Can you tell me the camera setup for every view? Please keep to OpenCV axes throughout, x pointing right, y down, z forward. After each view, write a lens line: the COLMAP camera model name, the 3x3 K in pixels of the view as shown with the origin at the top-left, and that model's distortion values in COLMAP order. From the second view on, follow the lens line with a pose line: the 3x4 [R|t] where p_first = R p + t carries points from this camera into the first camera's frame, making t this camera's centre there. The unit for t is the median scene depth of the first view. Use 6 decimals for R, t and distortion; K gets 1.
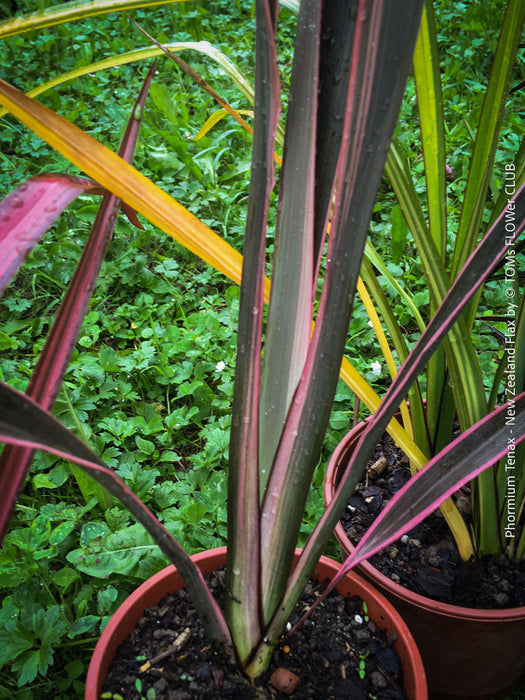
lens RADIAL K [[733.4, 0, 262.5], [0, 733.4, 350.0], [0, 0, 1]] dist [0.099767, -0.108011]
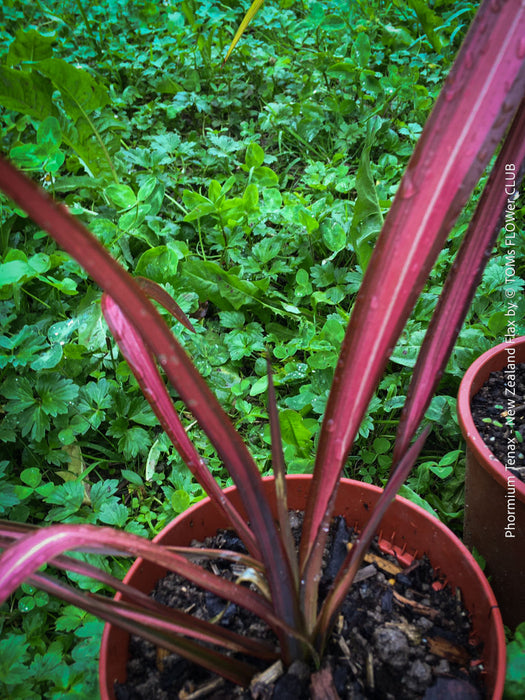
lens RADIAL K [[733.4, 0, 262.5], [0, 733.4, 350.0], [0, 0, 1]] dist [0.099767, -0.108011]
pose [[0.984305, 0.097686, -0.146971, -0.204342], [-0.087892, 0.993544, 0.071732, 0.171444], [0.153030, -0.057689, 0.986536, -0.042750]]
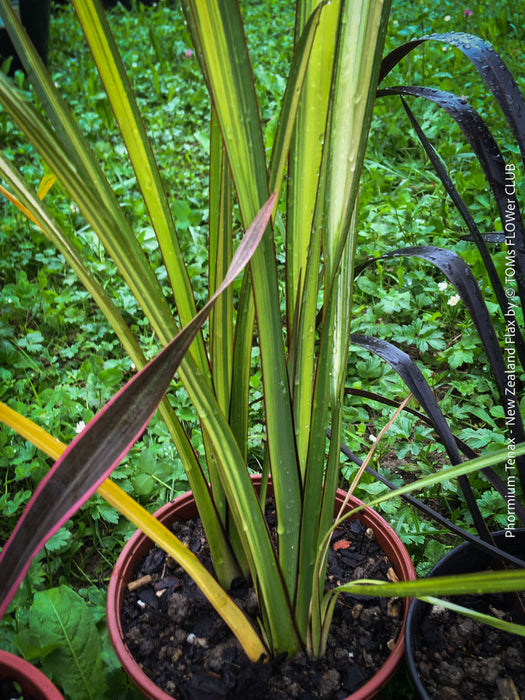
lens RADIAL K [[733.4, 0, 262.5], [0, 733.4, 350.0], [0, 0, 1]] dist [0.099767, -0.108011]
pose [[0.998380, -0.010365, 0.055942, 0.154823], [0.016203, 0.994346, -0.104945, 0.005456], [-0.054538, 0.105681, 0.992903, 0.053739]]
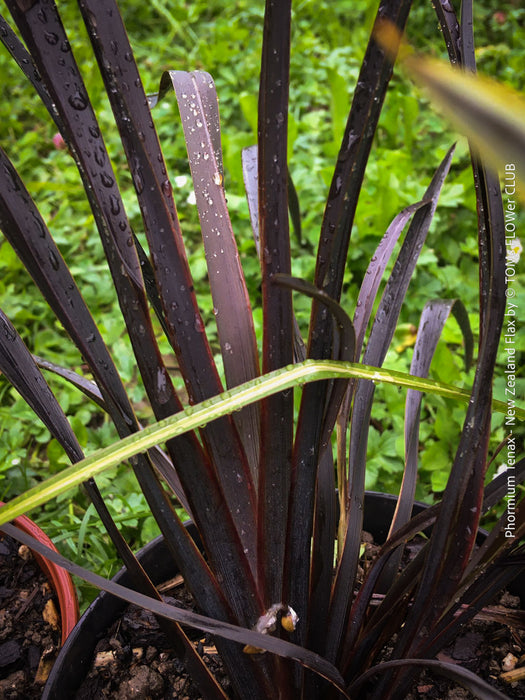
lens RADIAL K [[733.4, 0, 262.5], [0, 733.4, 350.0], [0, 0, 1]] dist [0.099767, -0.108011]
pose [[0.949378, -0.166925, 0.266115, 0.333861], [0.161437, 0.985966, 0.042530, -0.020747], [-0.269480, 0.002584, 0.963003, 0.244404]]
